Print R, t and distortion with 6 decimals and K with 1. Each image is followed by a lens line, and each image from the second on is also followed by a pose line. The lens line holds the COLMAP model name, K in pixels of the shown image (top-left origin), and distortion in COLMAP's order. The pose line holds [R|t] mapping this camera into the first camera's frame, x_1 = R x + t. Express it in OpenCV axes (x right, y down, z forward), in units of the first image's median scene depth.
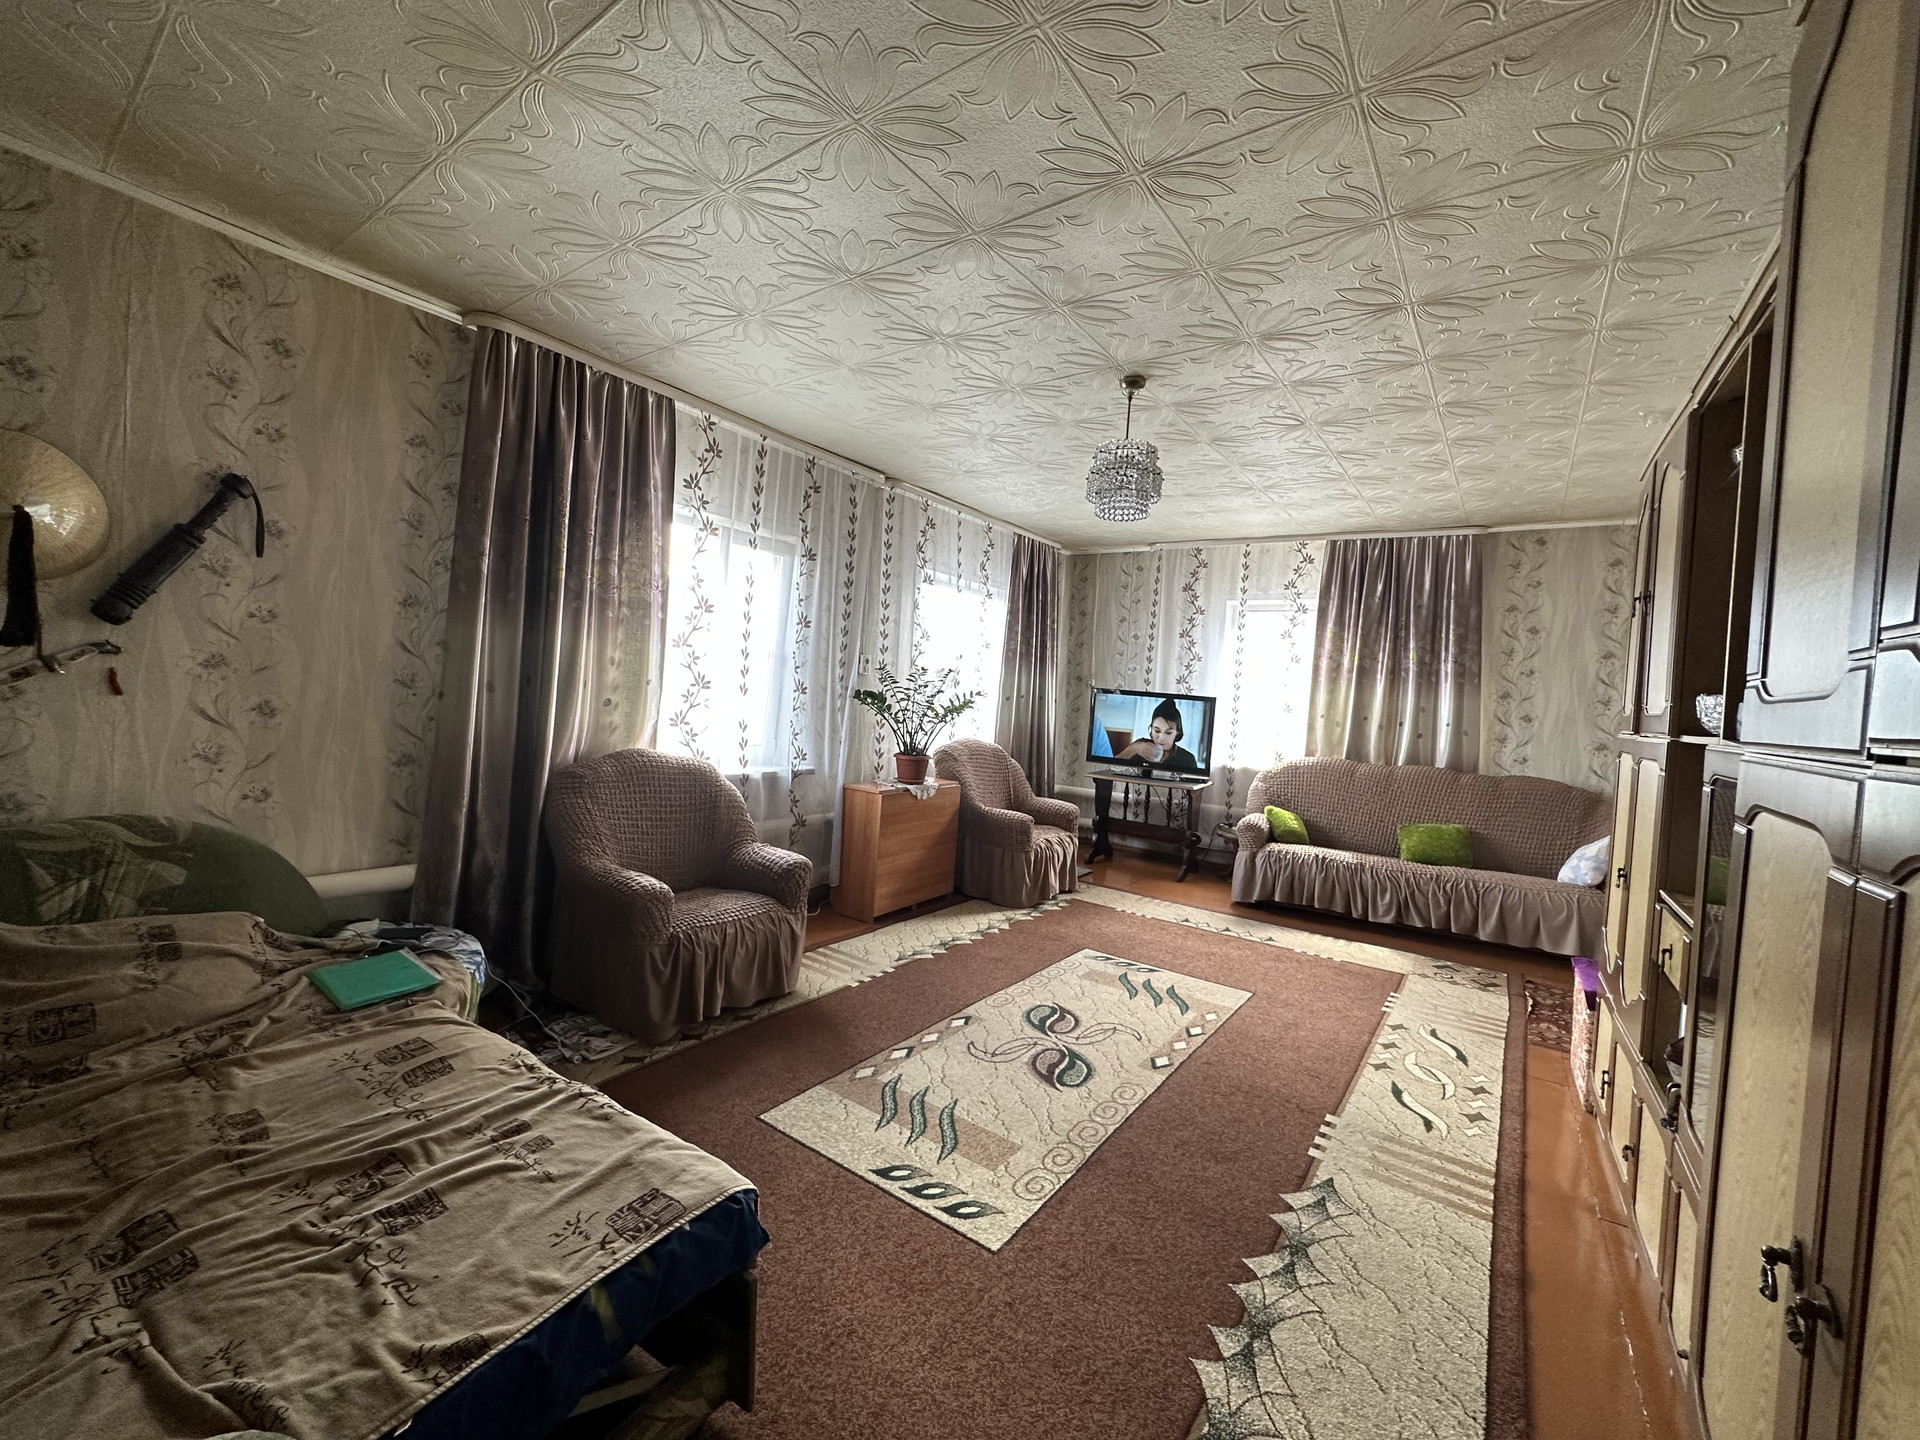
lens RADIAL K [[764.0, 0, 961.6], [0, 764.0, 716.5], [0, 0, 1]] dist [-0.002250, 0.000680]
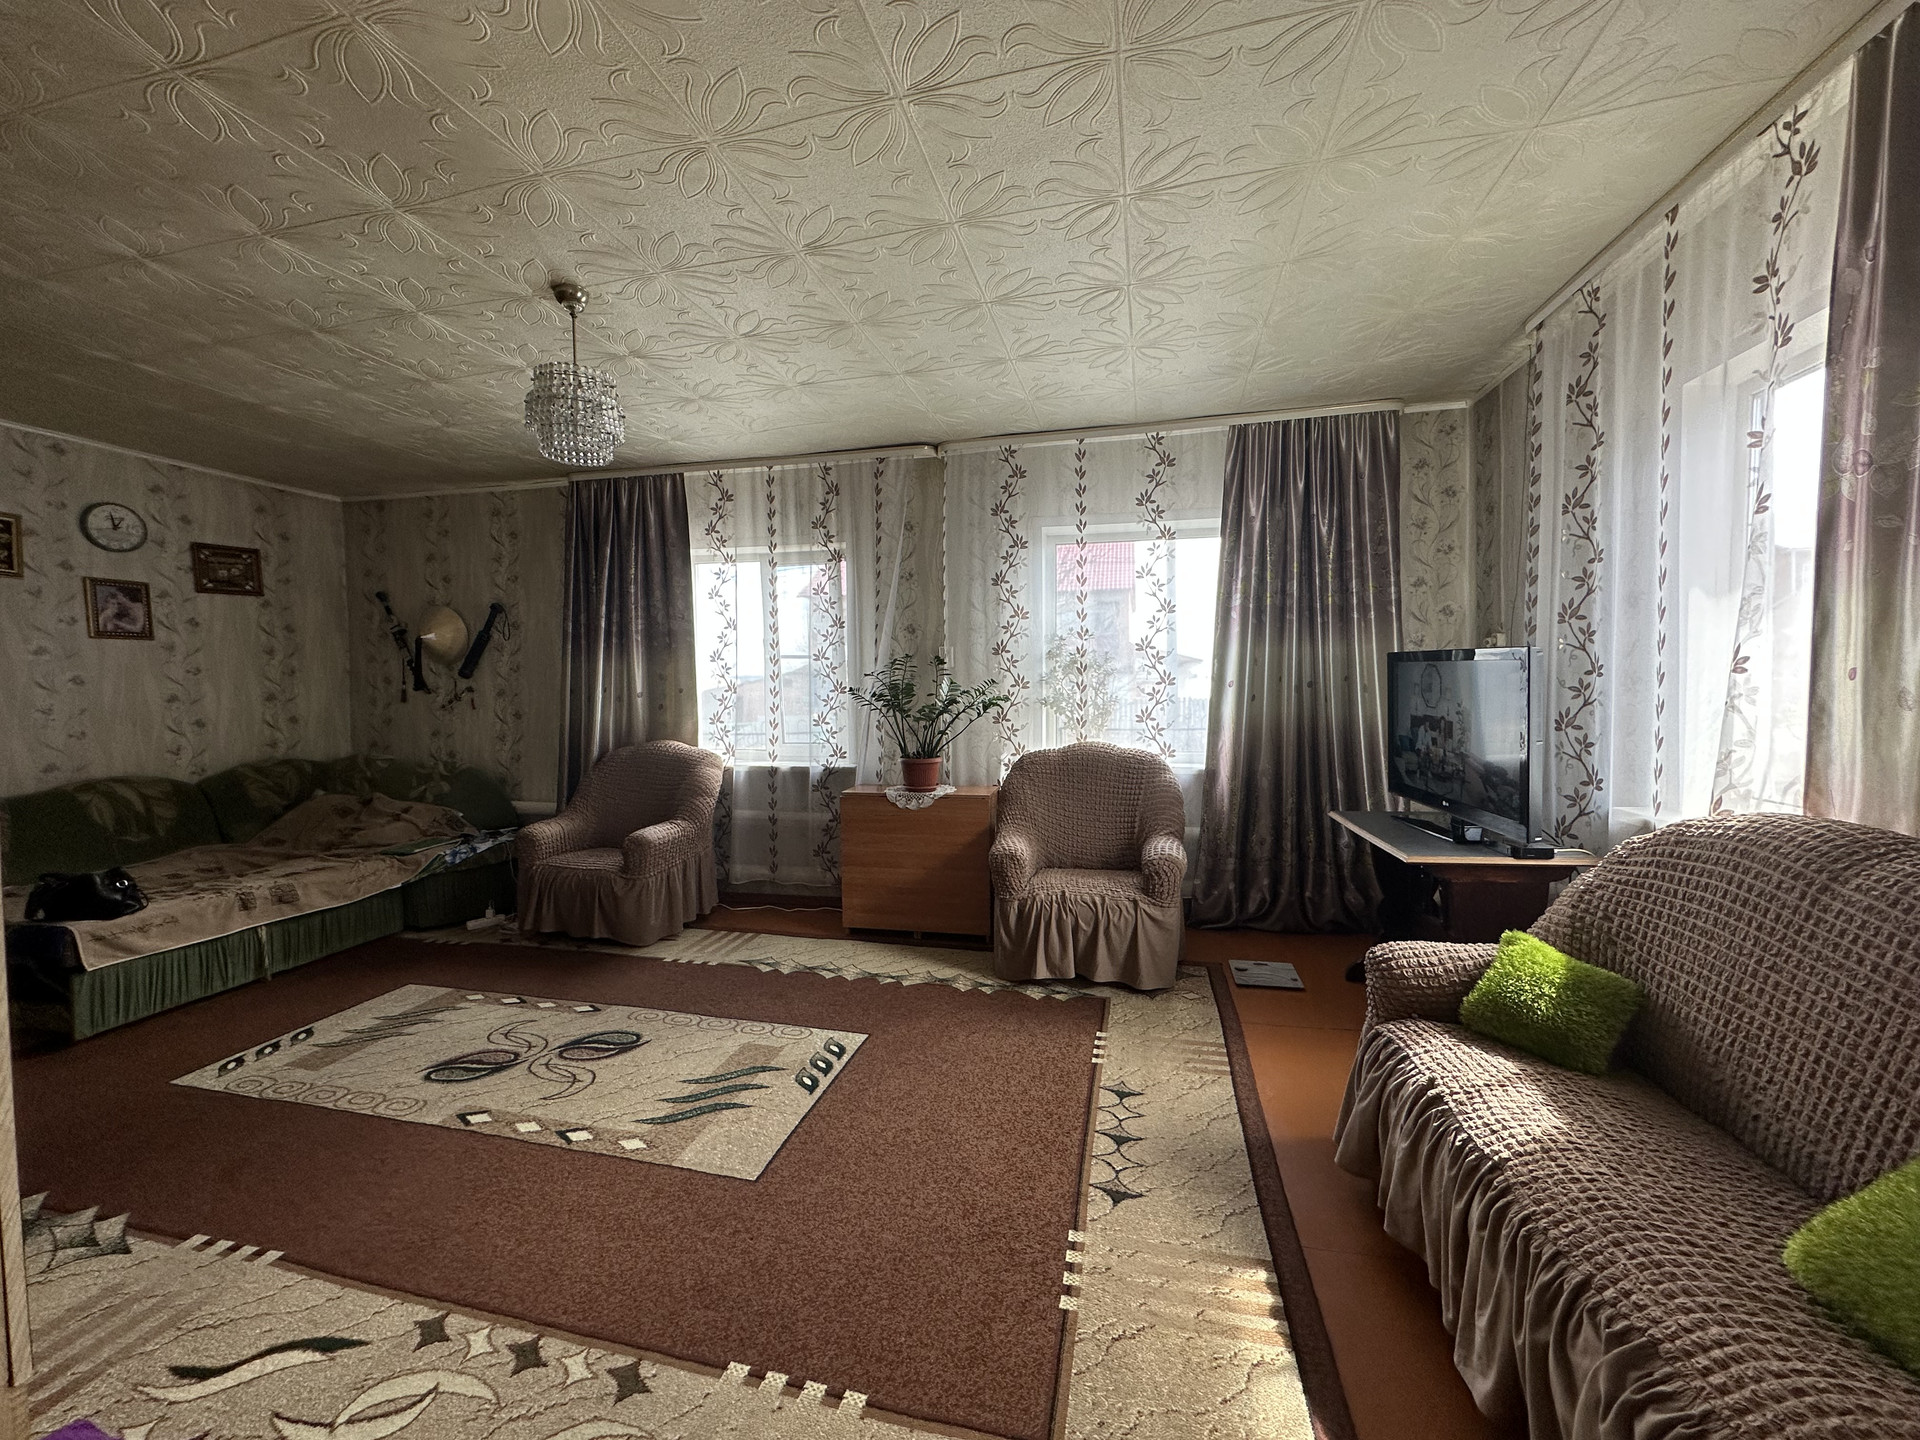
lens RADIAL K [[764.0, 0, 956.9], [0, 764.0, 718.0], [0, 0, 1]] dist [-0.002250, 0.000680]
pose [[0.372994, -0.023620, -0.927533, 0.923473], [0.002411, 0.999697, -0.024489, 0.033706], [0.927831, 0.006898, 0.372938, 0.882786]]
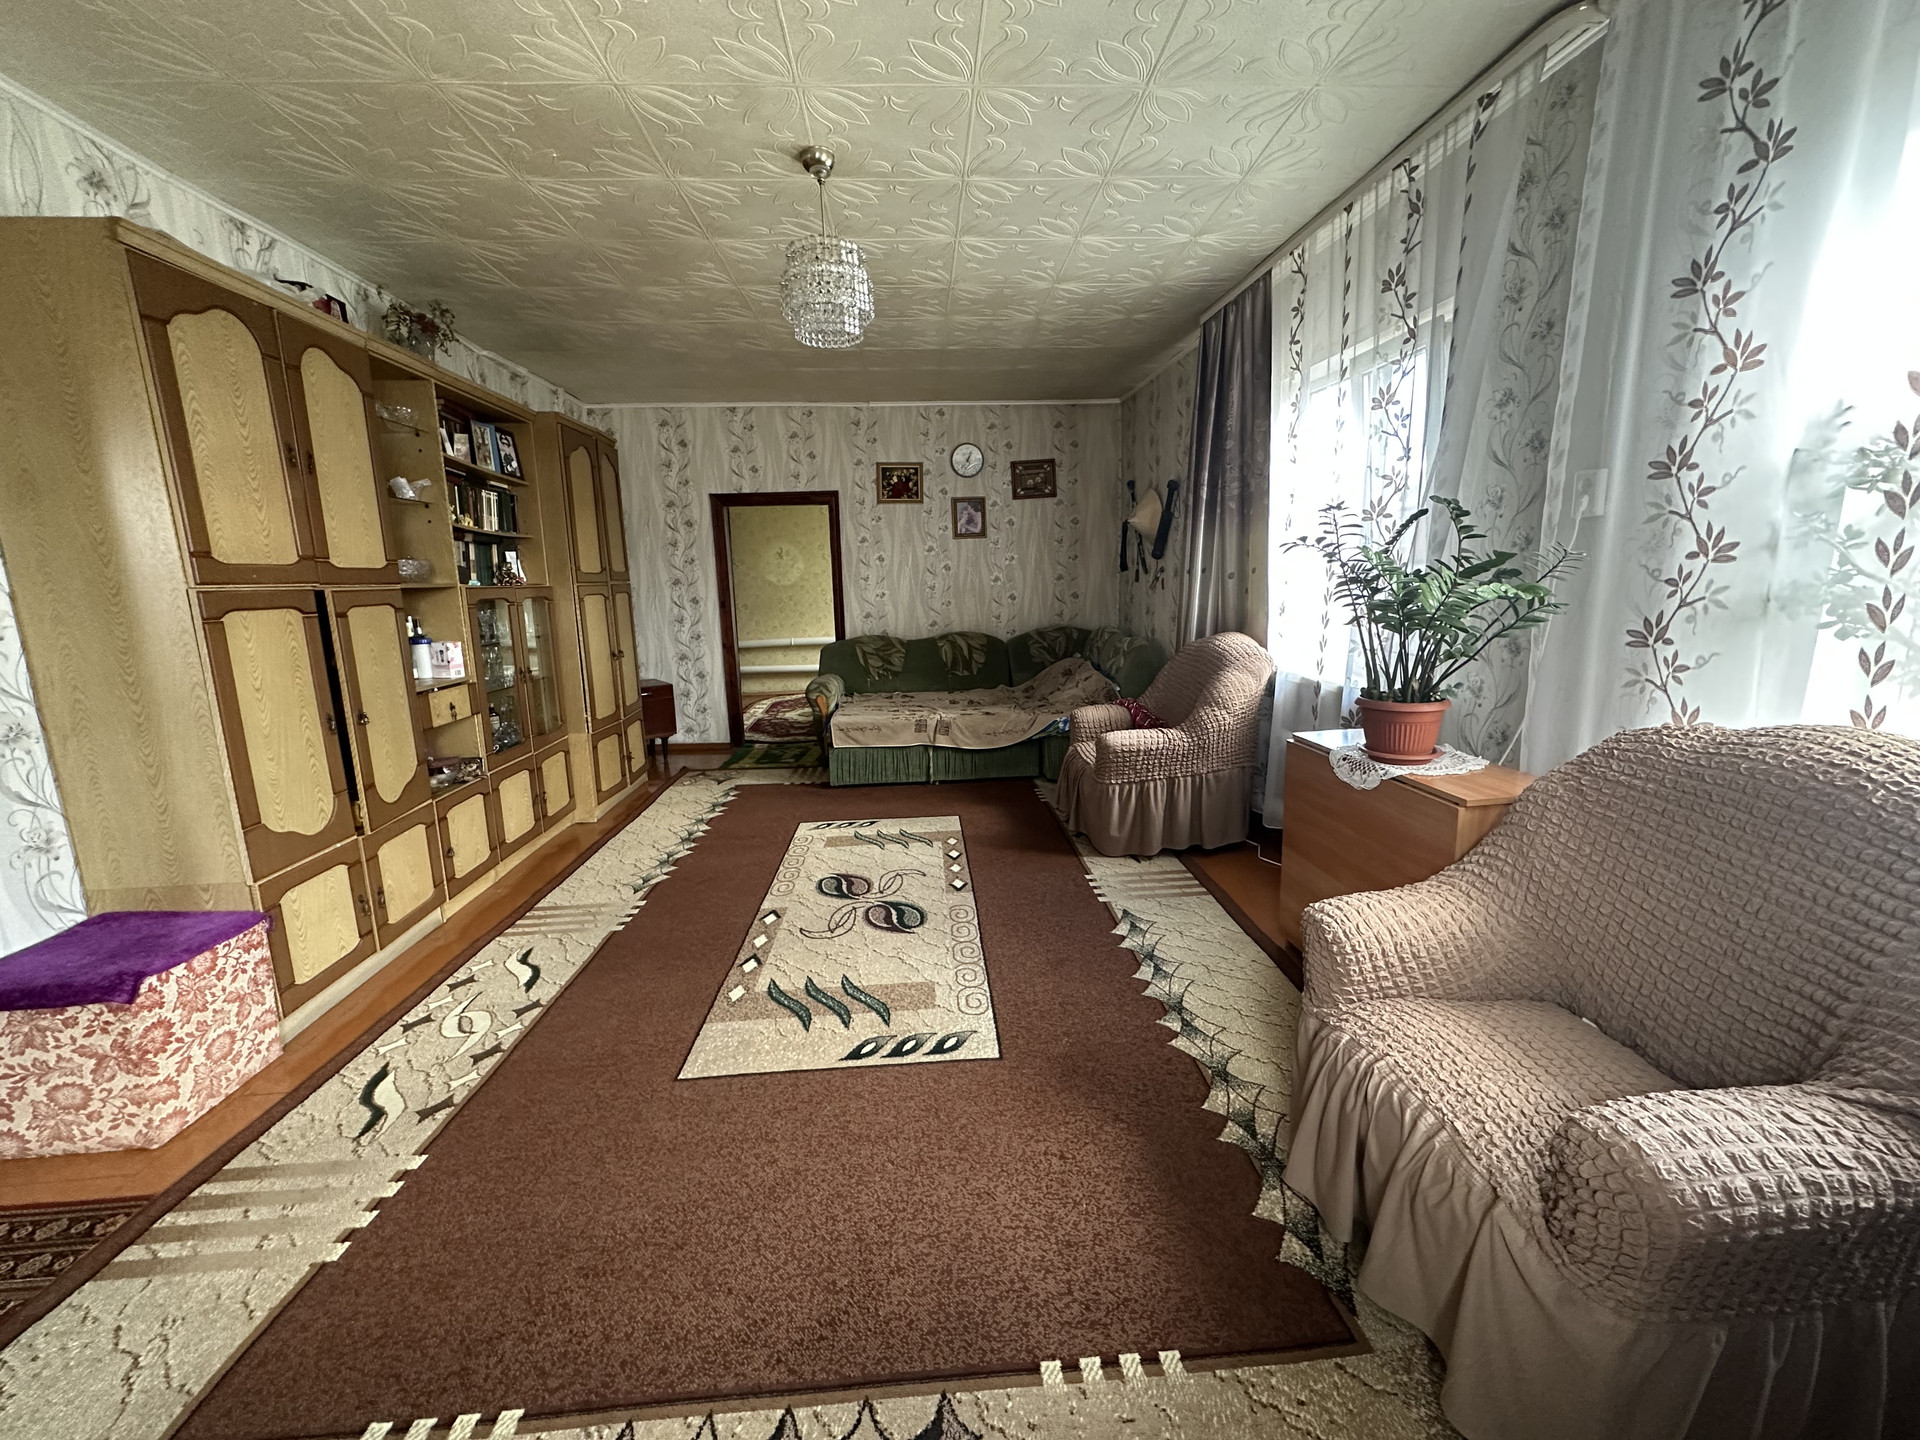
lens RADIAL K [[764.0, 0, 963.5], [0, 764.0, 719.2], [0, 0, 1]] dist [-0.002250, 0.000680]
pose [[-0.770110, 0.079149, -0.632981, 0.530557], [-0.038549, 0.984685, 0.170028, -0.006323], [0.636745, 0.155341, -0.755265, 1.453246]]
